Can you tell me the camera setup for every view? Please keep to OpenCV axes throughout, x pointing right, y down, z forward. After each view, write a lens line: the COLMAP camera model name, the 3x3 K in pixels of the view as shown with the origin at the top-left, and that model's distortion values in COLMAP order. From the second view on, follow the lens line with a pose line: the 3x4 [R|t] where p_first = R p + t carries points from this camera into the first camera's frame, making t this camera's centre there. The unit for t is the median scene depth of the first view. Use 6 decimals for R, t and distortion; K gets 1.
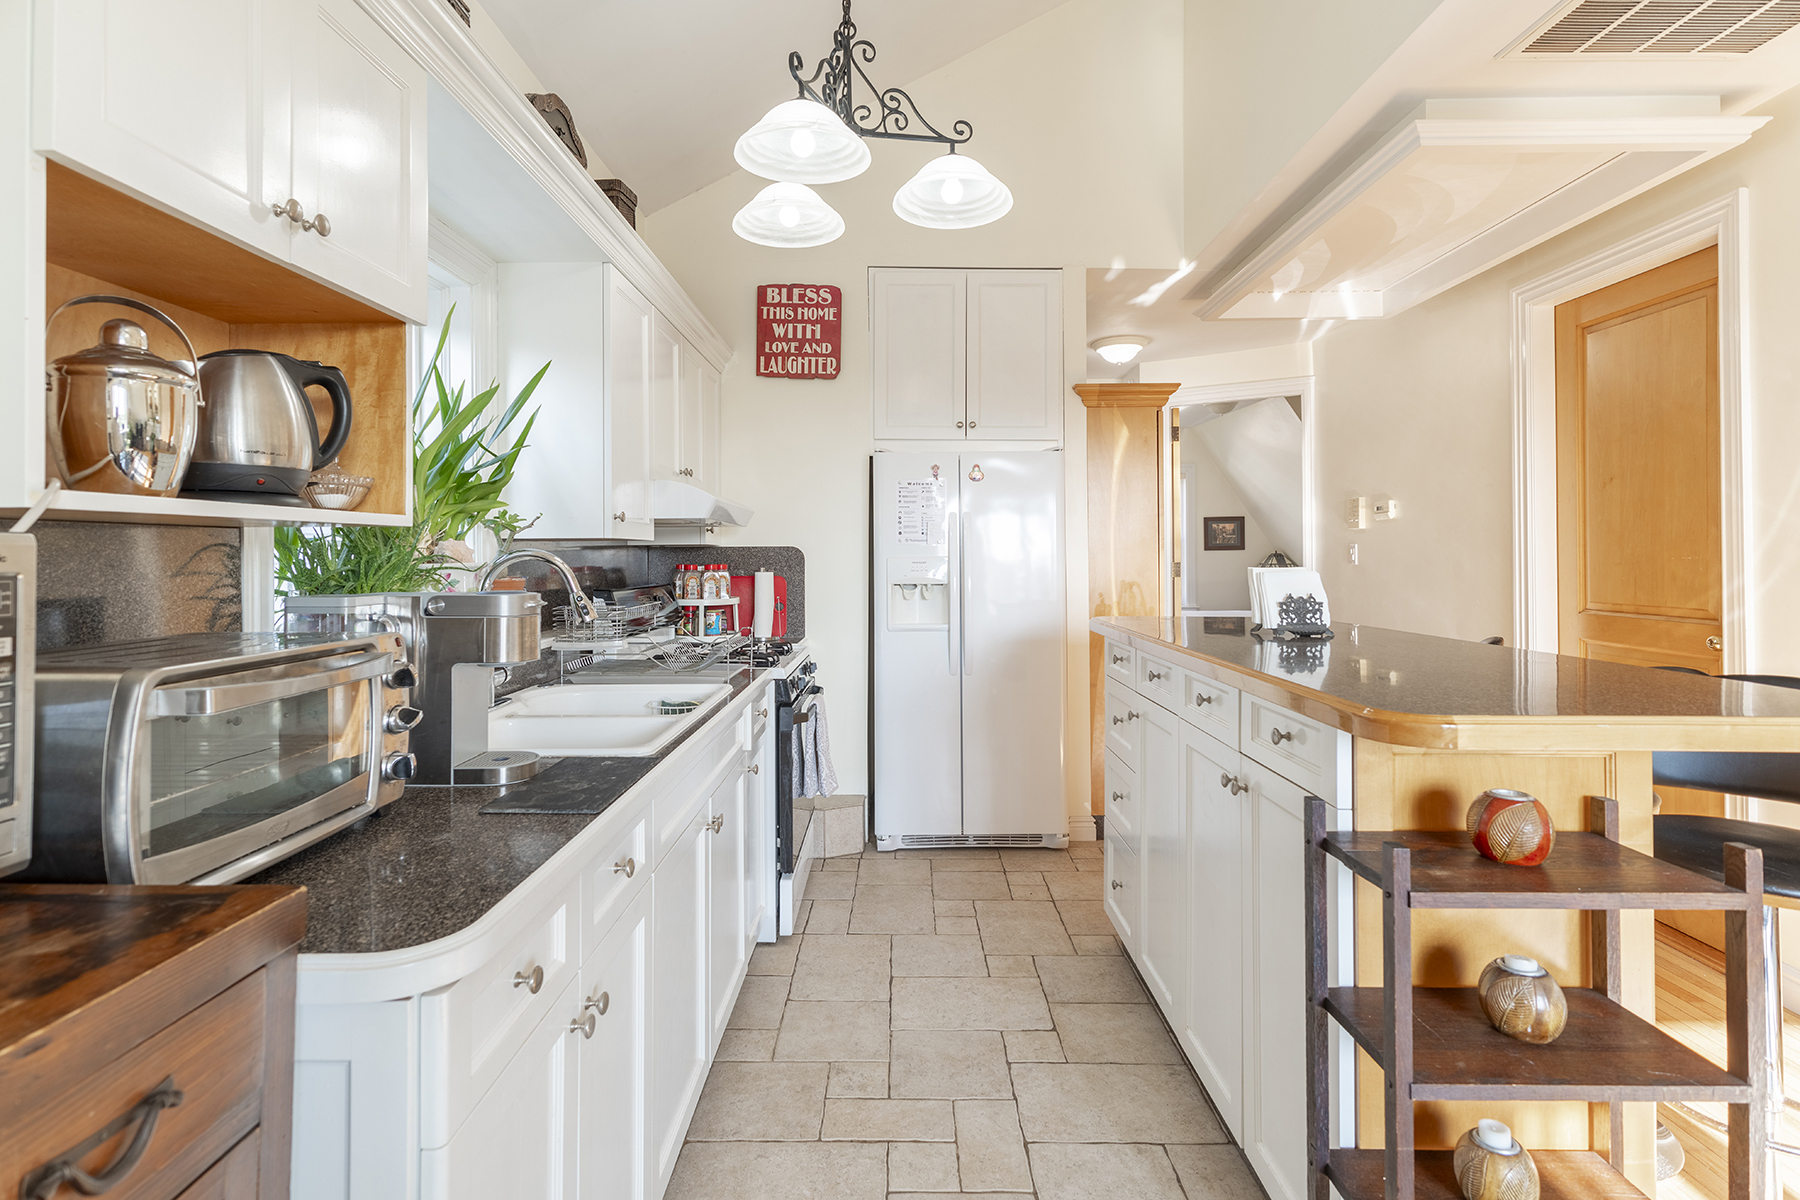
lens RADIAL K [[868.2, 0, 902.7], [0, 868.2, 547.8], [0, 0, 1]] dist [-0.000113, -0.000477]
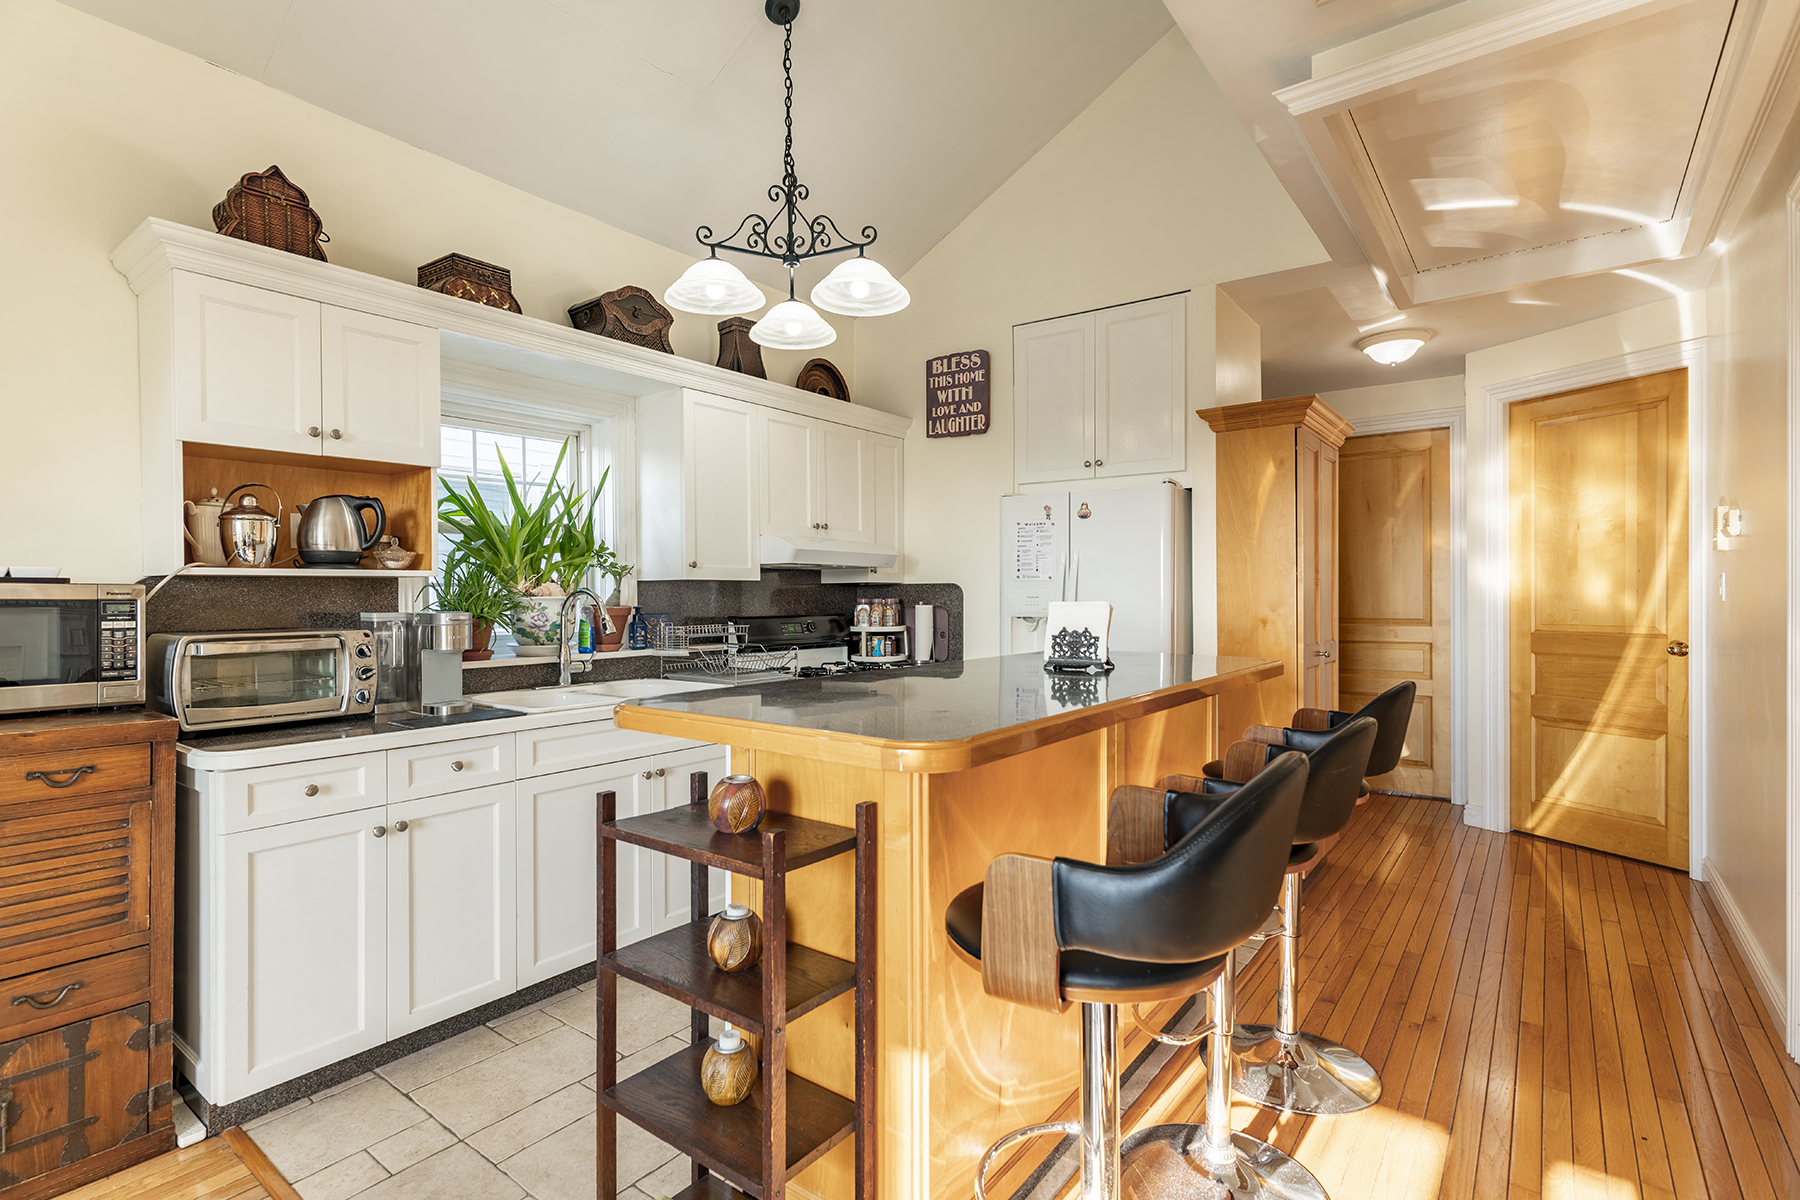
lens RADIAL K [[868.2, 0, 915.1], [0, 868.2, 599.4], [0, 0, 1]] dist [-0.000113, -0.000477]
pose [[0.802097, 0.002535, -0.597189, 0.521733], [0.008623, 0.999838, 0.015826, 0.001447], [0.597132, -0.017844, 0.801944, 0.045613]]
